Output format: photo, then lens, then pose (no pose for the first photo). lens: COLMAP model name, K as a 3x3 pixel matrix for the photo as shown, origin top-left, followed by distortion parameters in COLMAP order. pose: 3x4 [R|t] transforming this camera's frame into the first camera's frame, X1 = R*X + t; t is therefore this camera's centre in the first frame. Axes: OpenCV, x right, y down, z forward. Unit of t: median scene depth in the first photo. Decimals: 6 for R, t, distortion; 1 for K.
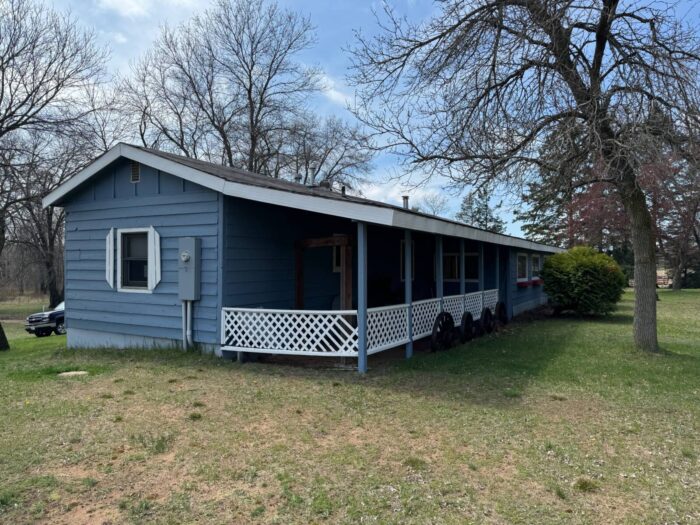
lens RADIAL K [[485.9, 0, 351.9], [0, 485.9, 259.4], [0, 0, 1]] dist [0.050426, -0.057187]
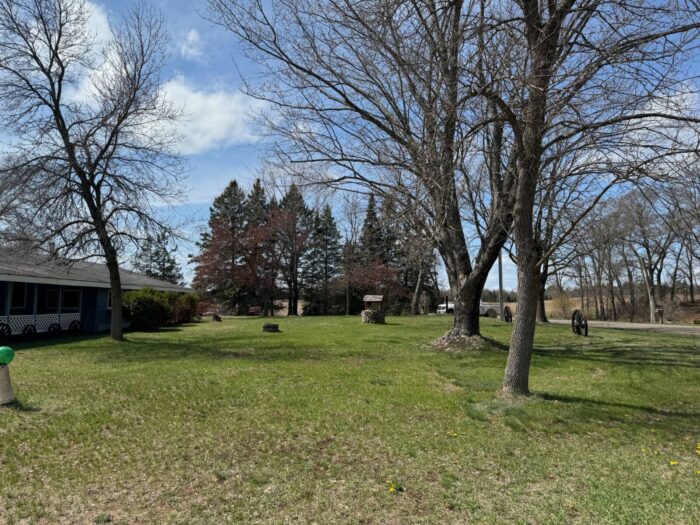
lens RADIAL K [[485.9, 0, 347.8], [0, 485.9, 266.7], [0, 0, 1]] dist [0.050426, -0.057187]
pose [[0.867628, 0.042302, 0.495412, 0.424914], [-0.013704, 0.998030, -0.061218, -0.005645], [-0.497026, 0.046325, 0.866498, -1.289578]]
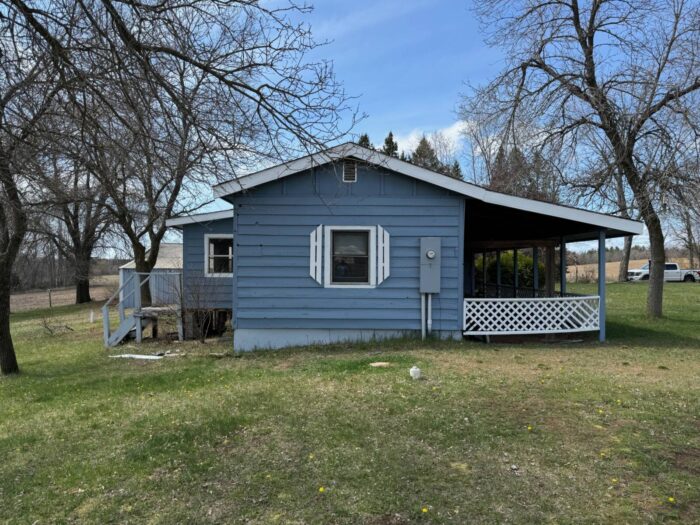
lens RADIAL K [[485.9, 0, 348.5], [0, 485.9, 259.1], [0, 0, 1]] dist [0.050426, -0.057187]
pose [[0.881483, 0.009366, 0.472122, -1.034733], [-0.009159, 0.999954, -0.002737, 0.009954], [-0.472126, -0.001911, 0.881529, 0.103650]]
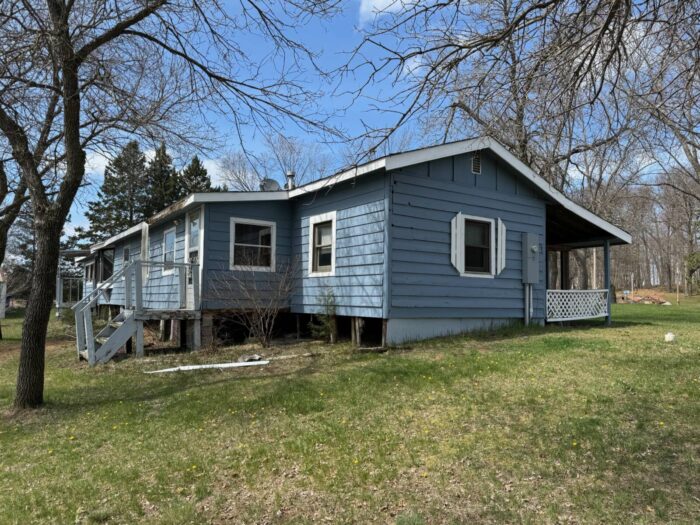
lens RADIAL K [[485.9, 0, 344.7], [0, 485.9, 270.5], [0, 0, 1]] dist [0.050426, -0.057187]
pose [[0.467041, 0.058676, 0.882287, -1.670677], [-0.024234, 0.998270, -0.053561, 0.128509], [-0.883903, 0.003634, 0.467656, 0.843814]]
